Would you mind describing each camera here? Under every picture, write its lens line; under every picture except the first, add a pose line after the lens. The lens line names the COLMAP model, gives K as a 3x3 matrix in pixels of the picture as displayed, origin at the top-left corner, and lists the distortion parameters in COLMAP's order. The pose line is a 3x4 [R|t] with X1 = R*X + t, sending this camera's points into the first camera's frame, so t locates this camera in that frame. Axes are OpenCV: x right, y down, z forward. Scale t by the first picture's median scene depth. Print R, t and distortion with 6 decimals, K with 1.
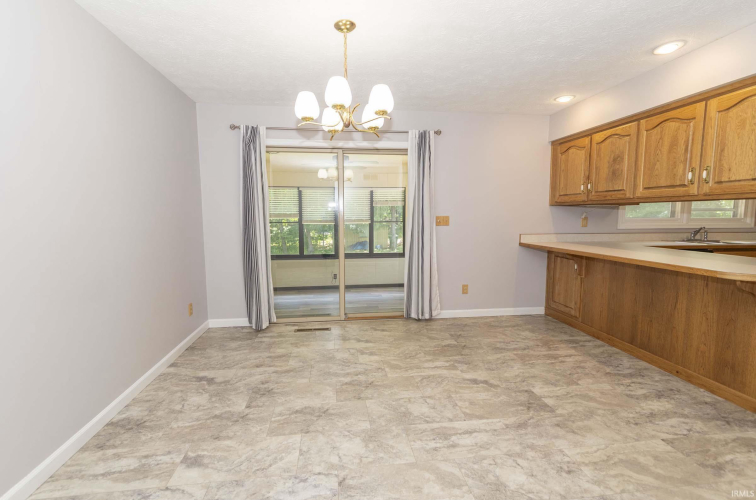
lens RADIAL K [[341.9, 0, 368.9], [0, 341.9, 242.0], [0, 0, 1]] dist [0.017398, -0.011614]
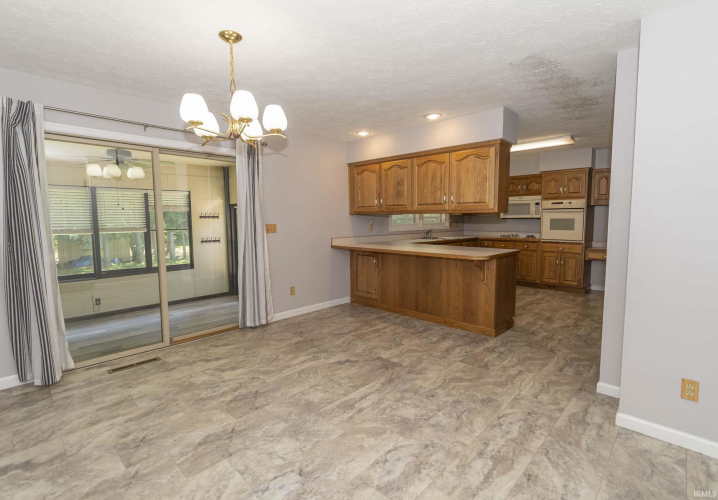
lens RADIAL K [[346.0, 0, 364.7], [0, 346.0, 240.0], [0, 0, 1]] dist [0.009113, -0.000366]
pose [[0.769681, -0.041219, 0.637096, -0.324696], [0.054092, 0.998536, -0.000744, -0.013972], [-0.636133, 0.035034, 0.770784, -0.000662]]
